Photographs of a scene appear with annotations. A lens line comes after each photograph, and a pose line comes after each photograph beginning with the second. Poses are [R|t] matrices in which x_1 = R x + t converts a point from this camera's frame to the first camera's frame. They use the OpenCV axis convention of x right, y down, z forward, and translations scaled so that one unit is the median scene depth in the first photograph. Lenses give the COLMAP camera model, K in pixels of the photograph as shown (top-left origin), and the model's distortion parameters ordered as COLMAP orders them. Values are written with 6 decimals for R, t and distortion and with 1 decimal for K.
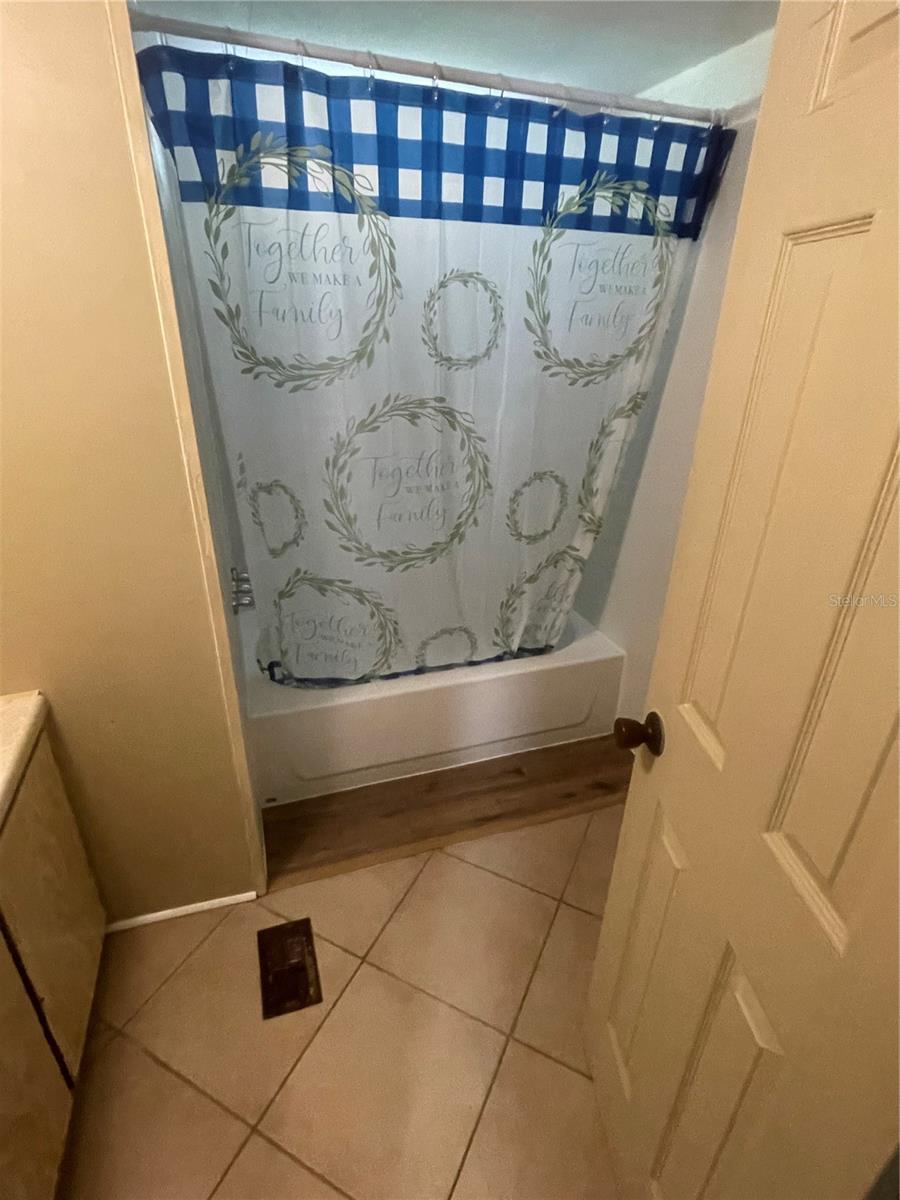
lens RADIAL K [[609.4, 0, 451.7], [0, 609.4, 599.6], [0, 0, 1]] dist [-0.010248, 0.004315]
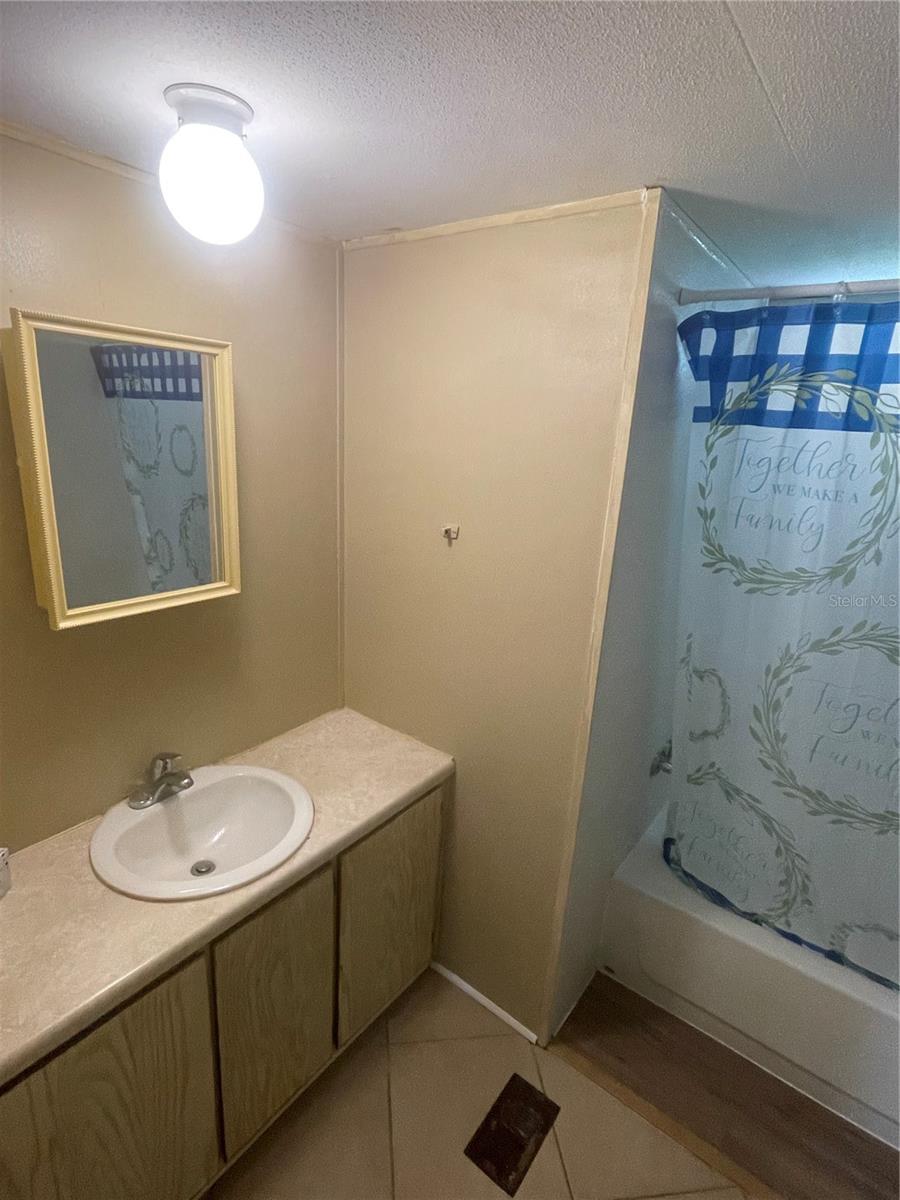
lens RADIAL K [[609.4, 0, 453.7], [0, 609.4, 603.9], [0, 0, 1]] dist [-0.010248, 0.004315]
pose [[0.559228, 0.244146, -0.792248, 0.238433], [-0.404252, 0.914641, -0.003488, -0.124365], [0.723771, 0.322218, 0.610189, 0.066270]]
